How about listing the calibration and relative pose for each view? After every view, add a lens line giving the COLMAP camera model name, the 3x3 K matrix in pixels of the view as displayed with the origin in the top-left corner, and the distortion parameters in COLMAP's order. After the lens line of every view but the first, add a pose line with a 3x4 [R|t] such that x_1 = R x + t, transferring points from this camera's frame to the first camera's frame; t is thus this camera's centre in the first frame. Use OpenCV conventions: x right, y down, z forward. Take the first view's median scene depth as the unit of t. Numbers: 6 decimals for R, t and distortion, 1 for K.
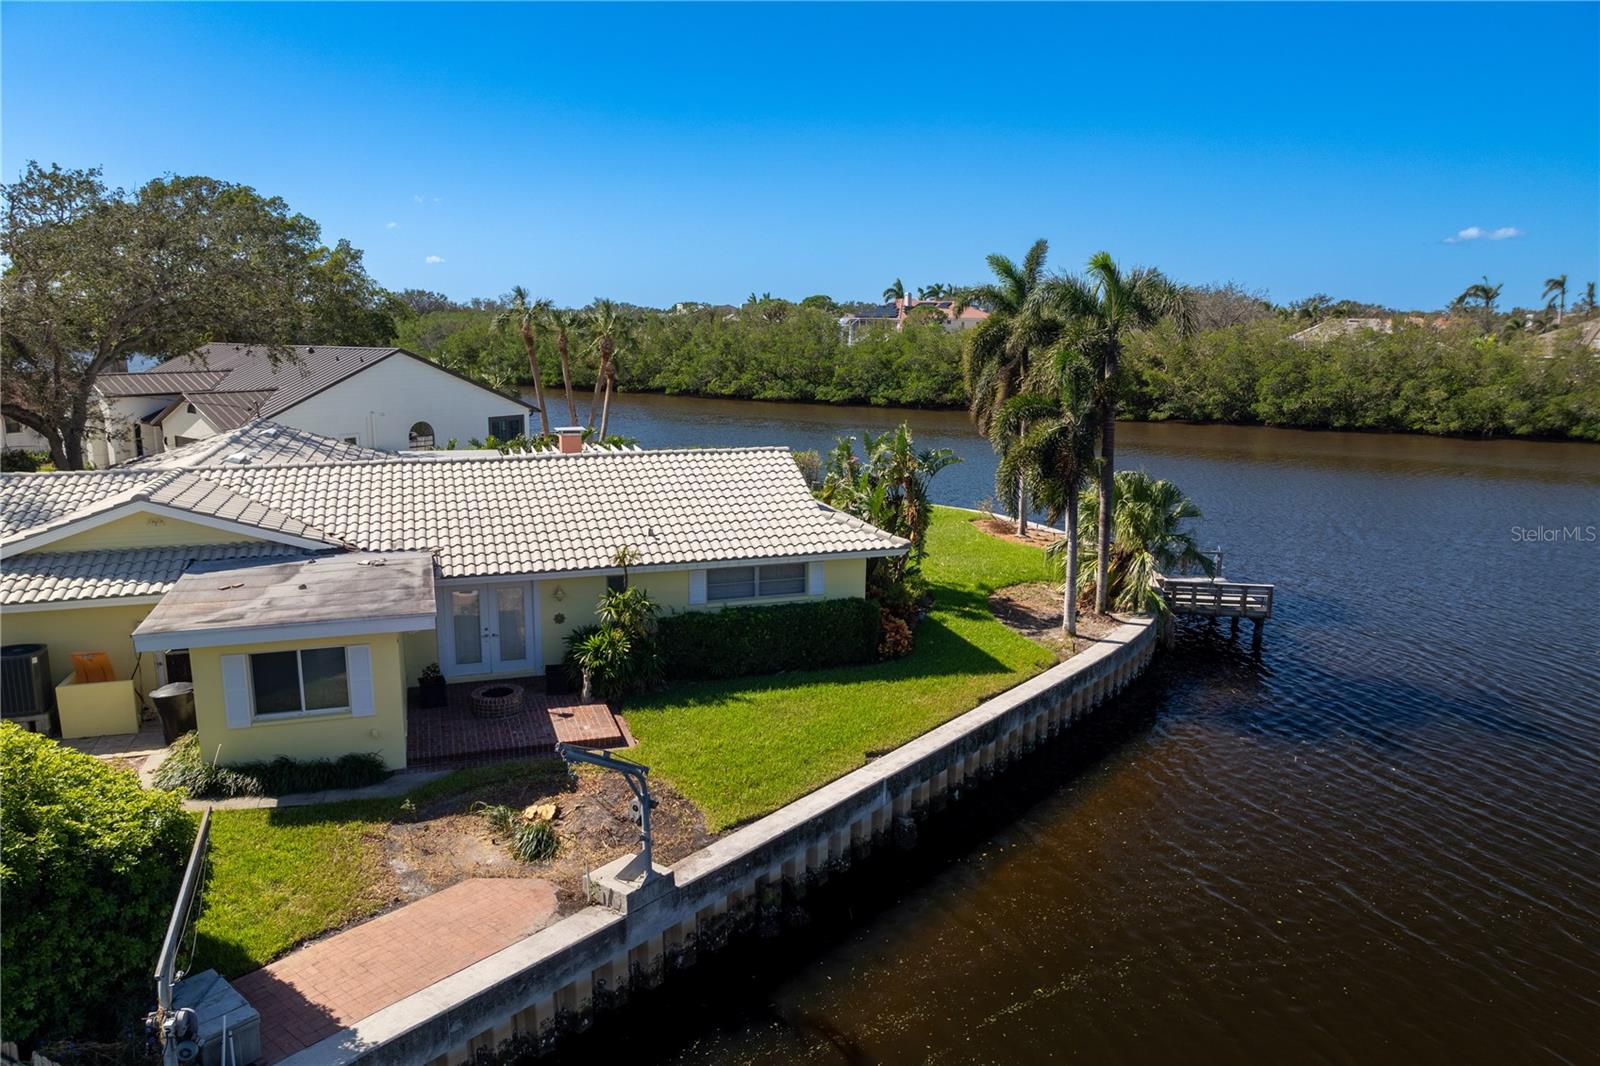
lens RADIAL K [[1136.4, 0, 800.0], [0, 1136.4, 533.0], [0, 0, 1]] dist [-0.025209, 0.001759]
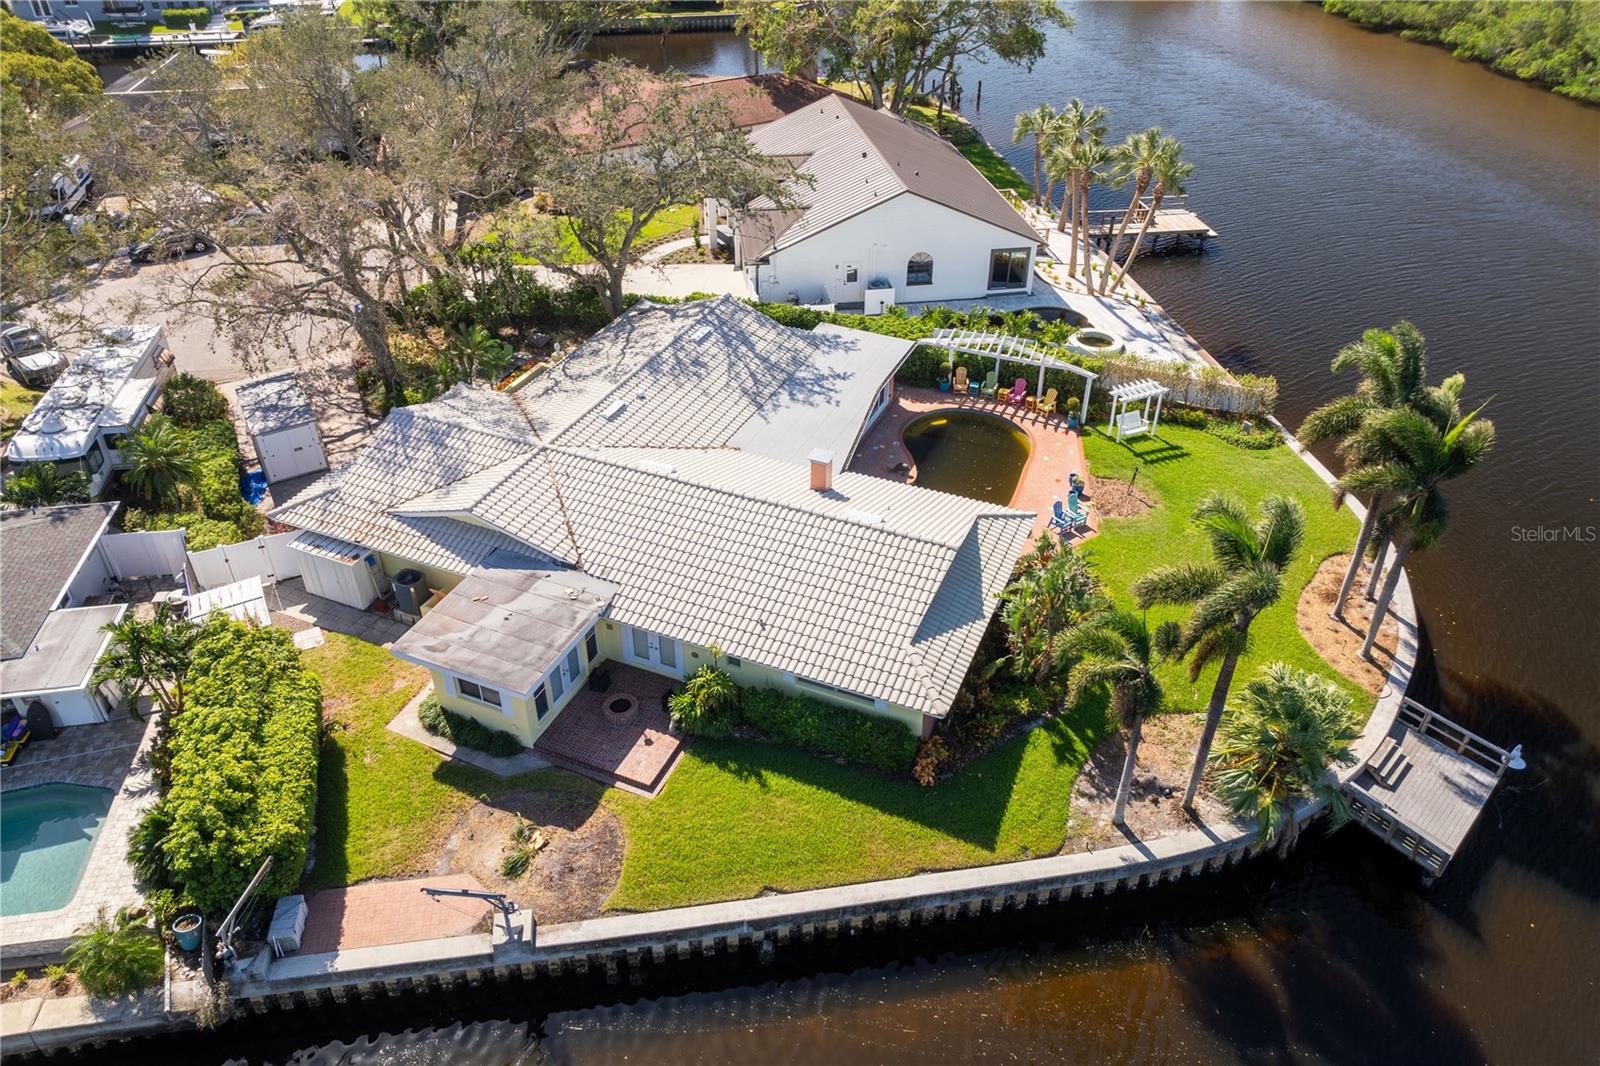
lens RADIAL K [[1119.7, 0, 800.0], [0, 1119.7, 533.0], [0, 0, 1]] dist [-0.010361, 0.000543]
pose [[0.741860, 0.386367, -0.548055, 0.488103], [-0.121754, 0.881343, 0.456519, -0.591246], [0.659408, -0.271946, 0.700875, 0.144953]]
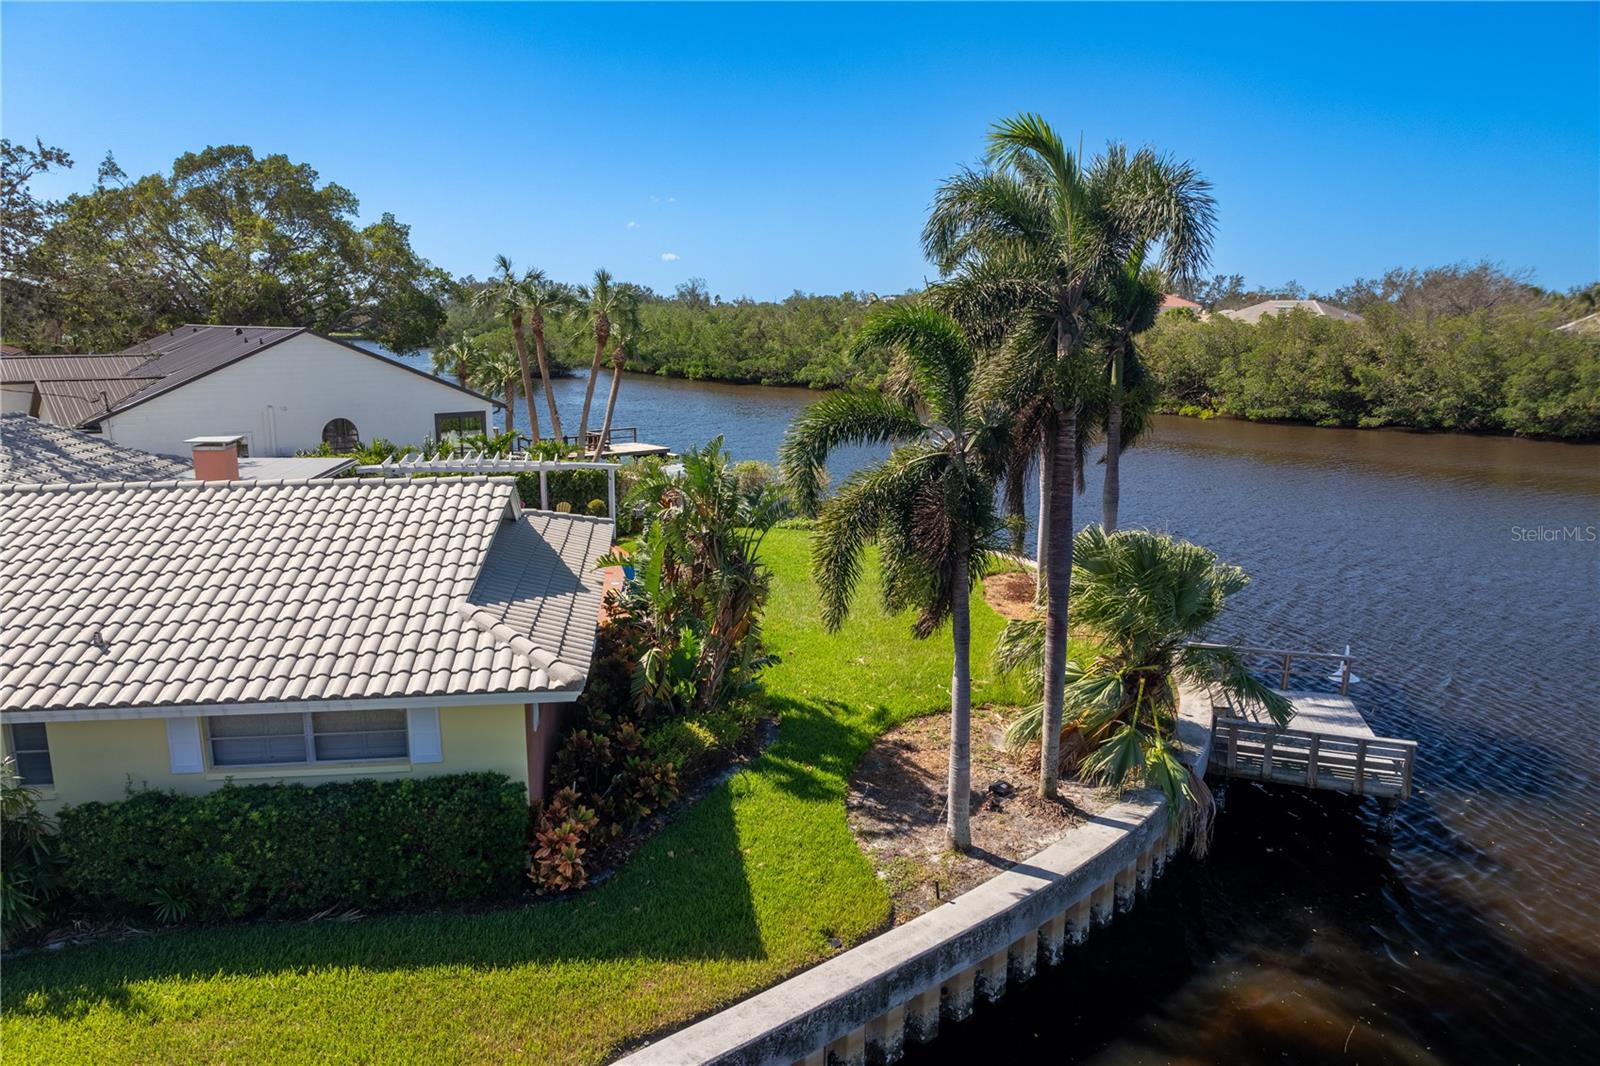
lens RADIAL K [[1129.1, 0, 800.0], [0, 1129.1, 533.0], [0, 0, 1]] dist [-0.060438, 0.066959]
pose [[0.980018, 0.034922, -0.195822, 0.263350], [-0.033870, 0.999388, 0.008721, -0.059038], [0.196006, -0.001915, 0.980601, 0.473964]]
